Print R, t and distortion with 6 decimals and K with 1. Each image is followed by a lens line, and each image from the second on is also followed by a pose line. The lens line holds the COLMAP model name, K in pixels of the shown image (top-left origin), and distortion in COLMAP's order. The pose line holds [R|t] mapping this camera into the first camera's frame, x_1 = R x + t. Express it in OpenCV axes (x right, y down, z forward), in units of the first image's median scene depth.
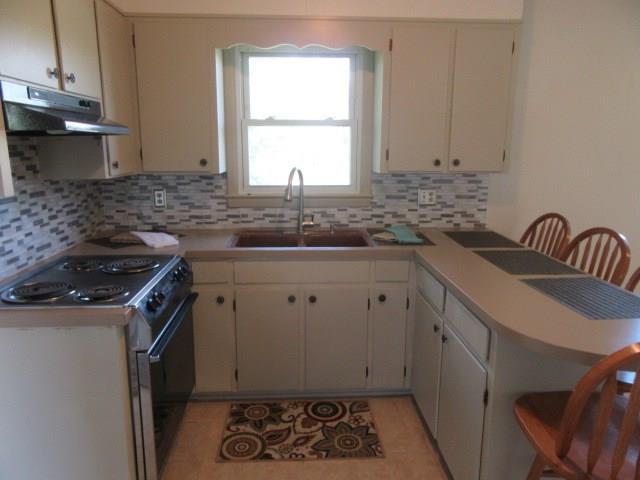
lens RADIAL K [[465.1, 0, 318.7], [0, 465.1, 240.0], [0, 0, 1]] dist [-0.000195, 0.008377]
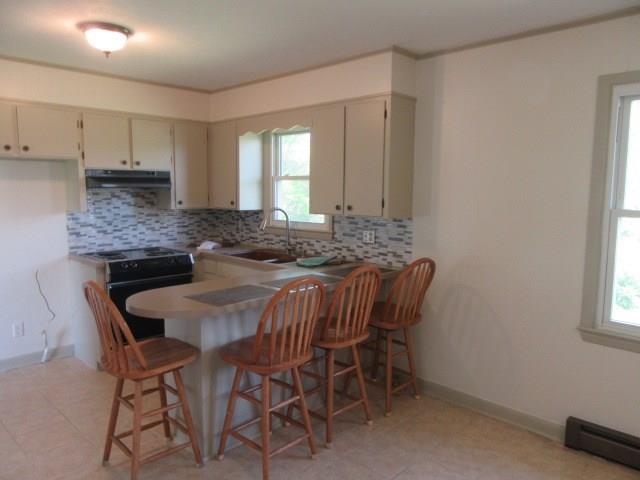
lens RADIAL K [[469.0, 0, 319.3], [0, 469.0, 241.8], [0, 0, 1]] dist [-0.002622, 0.015553]
pose [[0.675673, 0.084181, -0.732380, 1.059709], [-0.153985, 0.987661, -0.028538, -0.026035], [0.720940, 0.132058, 0.680298, 0.088362]]
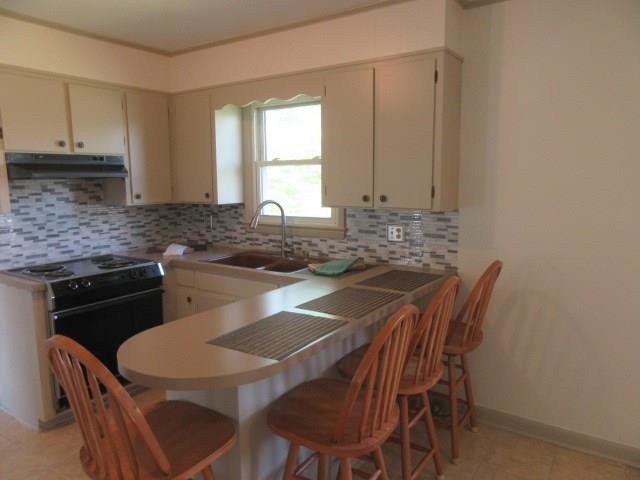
lens RADIAL K [[465.1, 0, 319.3], [0, 465.1, 242.0], [0, 0, 1]] dist [-0.000195, 0.008377]
pose [[0.792985, 0.073142, -0.604835, 0.713346], [-0.111008, 0.993495, -0.025397, -0.032884], [0.599043, 0.087281, 0.795946, 0.133686]]
